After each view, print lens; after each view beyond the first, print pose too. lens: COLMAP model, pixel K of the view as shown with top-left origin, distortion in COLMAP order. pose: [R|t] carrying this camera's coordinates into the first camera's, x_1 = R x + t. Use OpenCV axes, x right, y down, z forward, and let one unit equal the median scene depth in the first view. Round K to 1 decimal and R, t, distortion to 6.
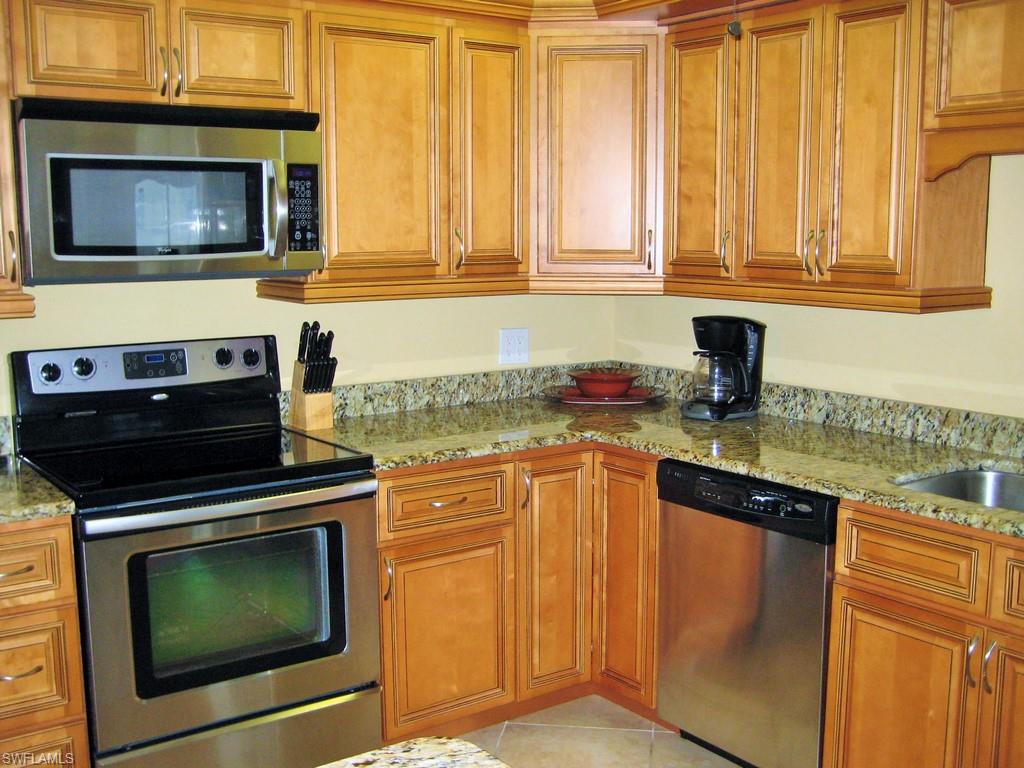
lens RADIAL K [[1139.9, 0, 512.2], [0, 1139.9, 382.1], [0, 0, 1]] dist [-0.115626, 0.000000]
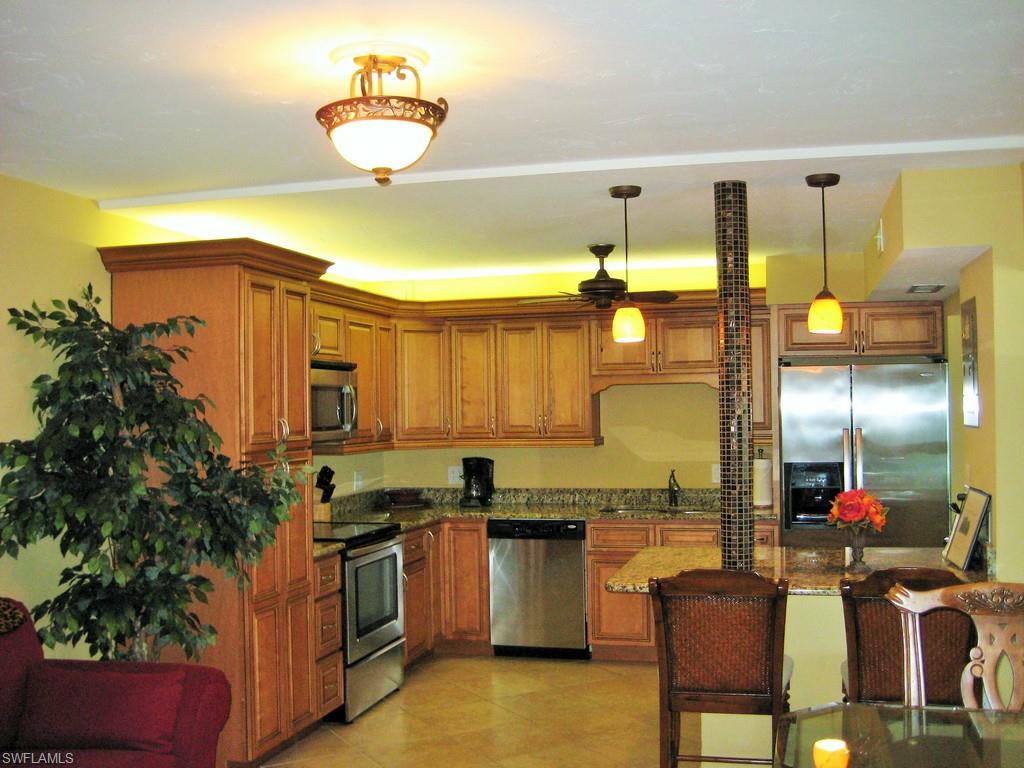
lens RADIAL K [[1068.3, 0, 514.3], [0, 1068.3, 386.5], [0, 0, 1]] dist [-0.078243, 0.000000]
pose [[0.768616, 0.008372, 0.639655, -1.083796], [0.097986, 0.986574, -0.130653, 0.083038], [-0.632161, 0.163100, 0.757477, -0.599007]]
